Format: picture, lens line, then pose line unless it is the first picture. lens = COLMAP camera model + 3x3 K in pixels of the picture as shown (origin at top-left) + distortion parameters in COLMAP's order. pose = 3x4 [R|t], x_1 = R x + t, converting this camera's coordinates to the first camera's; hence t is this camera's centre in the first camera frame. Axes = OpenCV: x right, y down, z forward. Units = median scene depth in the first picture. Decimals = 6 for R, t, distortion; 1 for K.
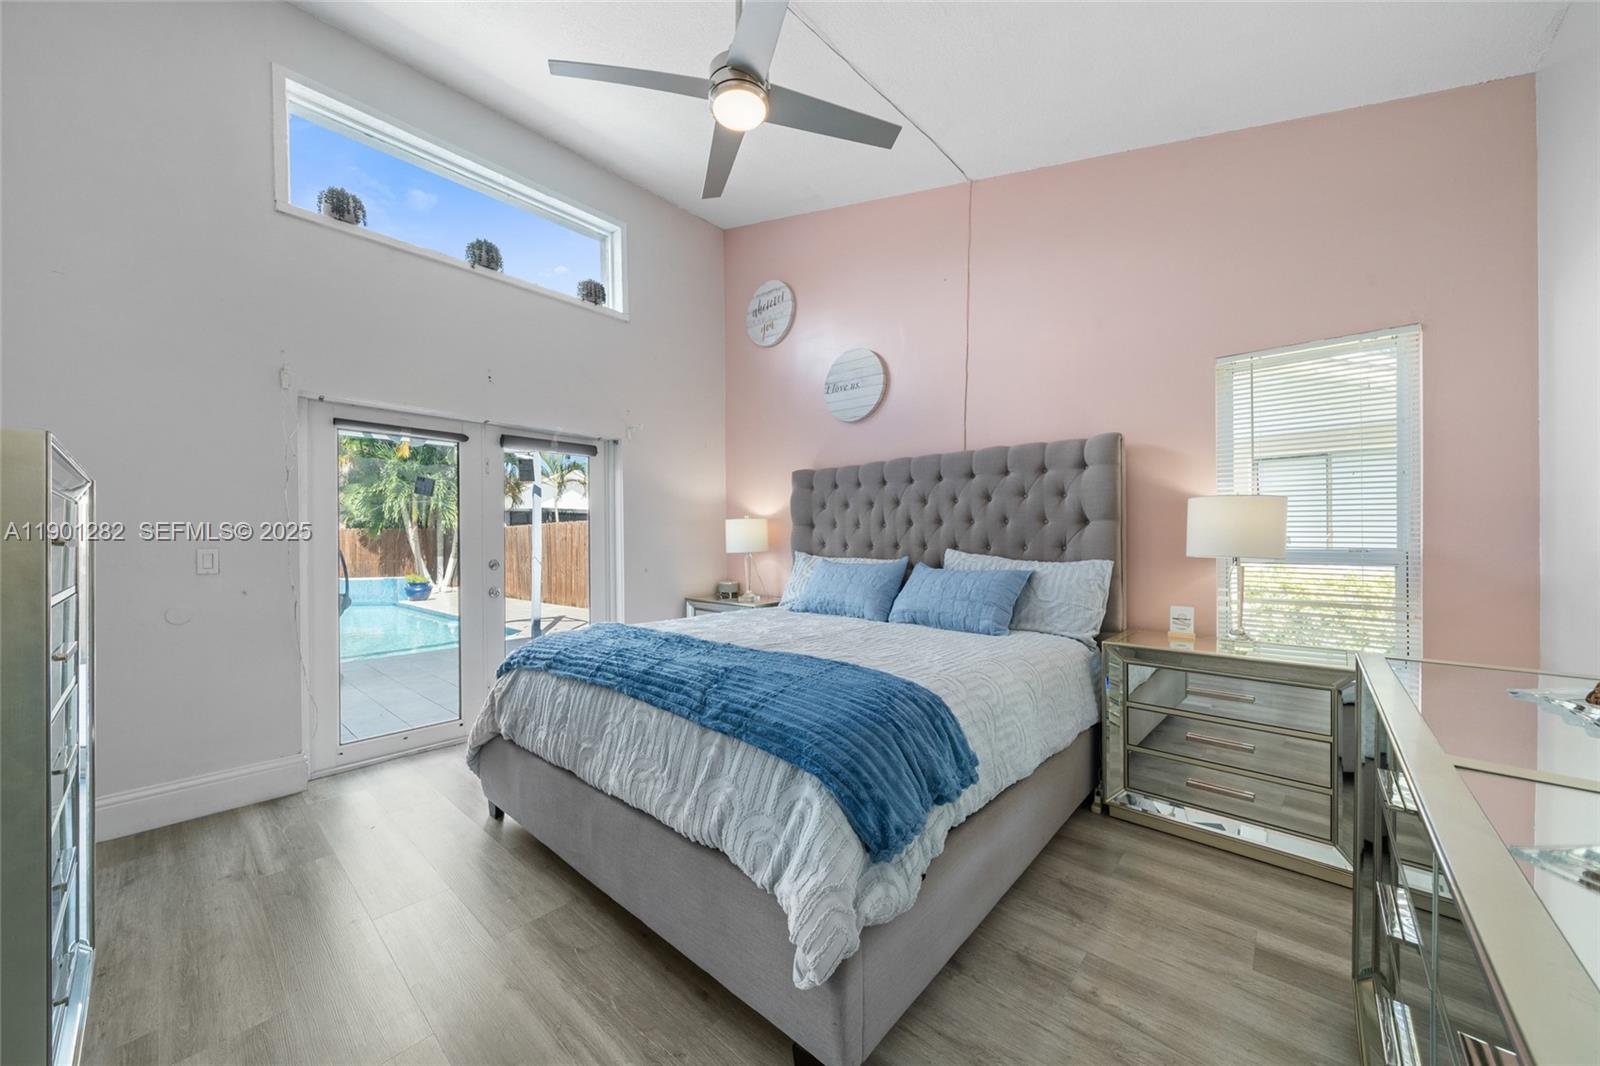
lens RADIAL K [[552.5, 0, 761.3], [0, 552.5, 538.2], [0, 0, 1]] dist [-0.003208, -0.000053]
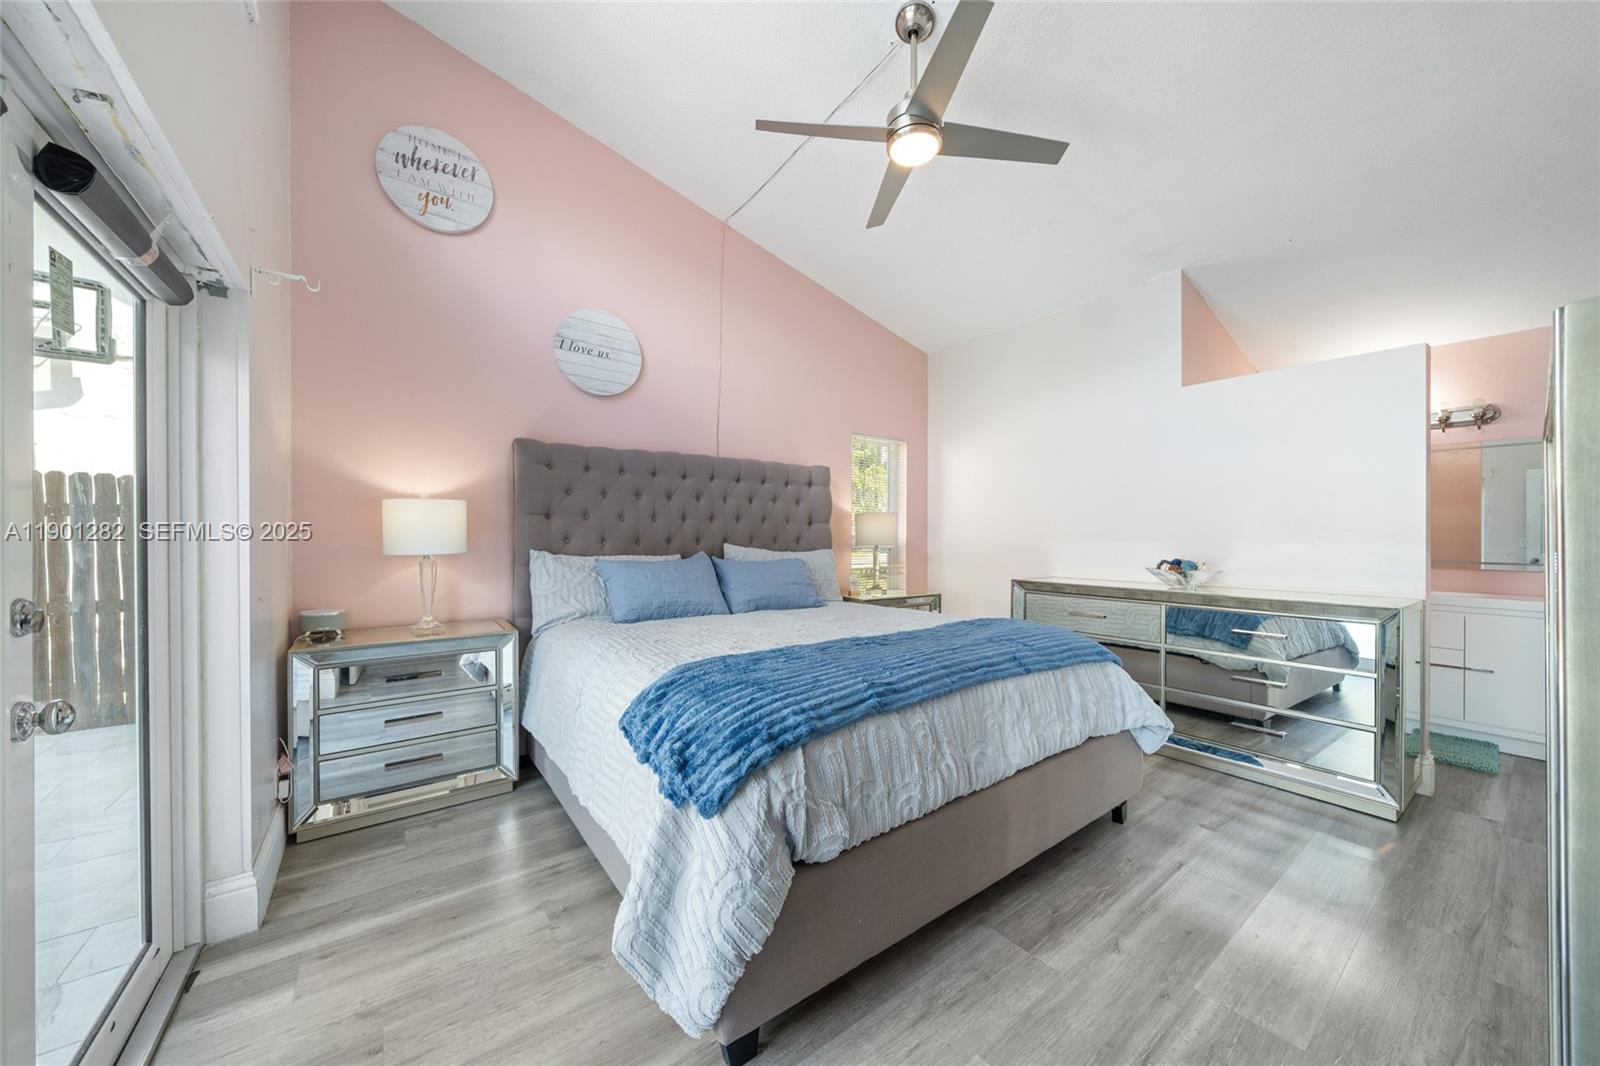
lens RADIAL K [[552.5, 0, 805.1], [0, 552.5, 540.2], [0, 0, 1]] dist [-0.003208, -0.000053]
pose [[0.200216, -0.001119, 0.979751, -0.604937], [-0.007290, 0.999970, 0.002632, 0.007908], [-0.979725, -0.007669, 0.200202, 0.515374]]
